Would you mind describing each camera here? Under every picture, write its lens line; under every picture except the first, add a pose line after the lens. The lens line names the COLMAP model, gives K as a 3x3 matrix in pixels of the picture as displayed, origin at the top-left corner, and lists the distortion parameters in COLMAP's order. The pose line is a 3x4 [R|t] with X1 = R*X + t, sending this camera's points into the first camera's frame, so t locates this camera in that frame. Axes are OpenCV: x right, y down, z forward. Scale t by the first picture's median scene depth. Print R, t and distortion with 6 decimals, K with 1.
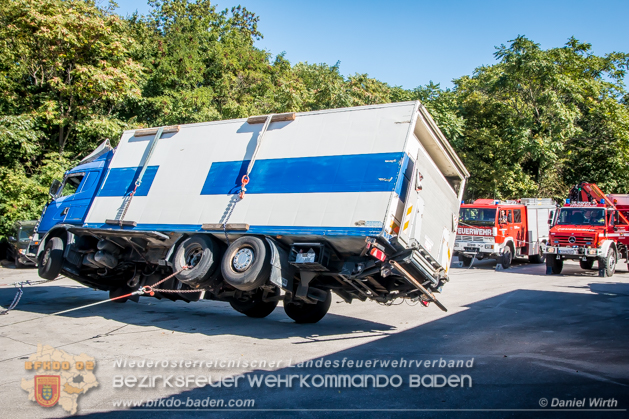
lens RADIAL K [[656.3, 0, 318.7], [0, 656.3, 233.9], [0, 0, 1]] dist [0.029204, 0.000000]
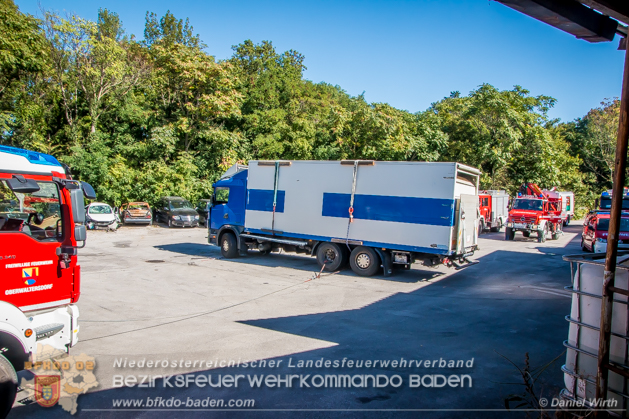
lens RADIAL K [[489.2, 0, 325.9], [0, 489.2, 229.7], [0, 0, 1]] dist [-0.112404, 0.059156]
pose [[0.999002, 0.025003, 0.037023, -0.116741], [-0.026963, 0.998209, 0.053400, -0.012499], [-0.035622, -0.054344, 0.997887, -0.129408]]
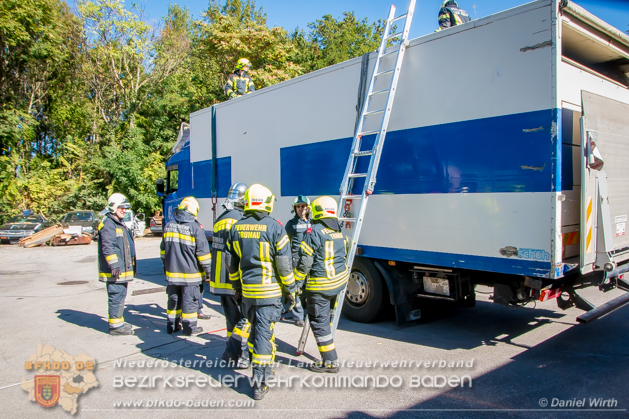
lens RADIAL K [[493.8, 0, 314.4], [0, 493.8, 224.9], [0, 0, 1]] dist [-0.132900, 0.077805]
pose [[0.962915, -0.012384, -0.269520, -0.012684], [0.018429, 0.999632, 0.019911, 0.012460], [0.269174, -0.024139, 0.962789, 0.164523]]
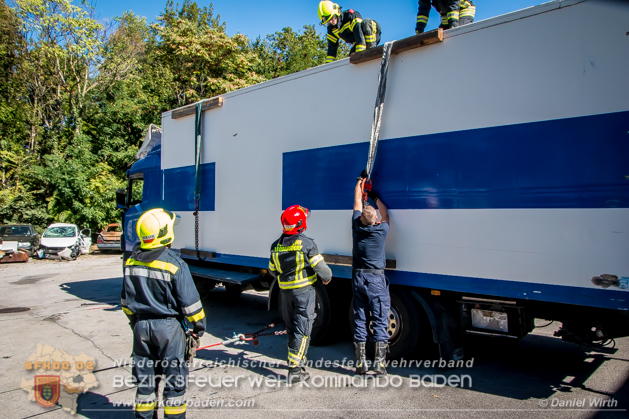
lens RADIAL K [[493.8, 0, 323.8], [0, 493.8, 227.9], [0, 0, 1]] dist [-0.132900, 0.077805]
pose [[0.989887, -0.007499, -0.141659, -0.051726], [0.006299, 0.999940, -0.008920, 0.012116], [0.141717, 0.007937, 0.989875, 0.199295]]
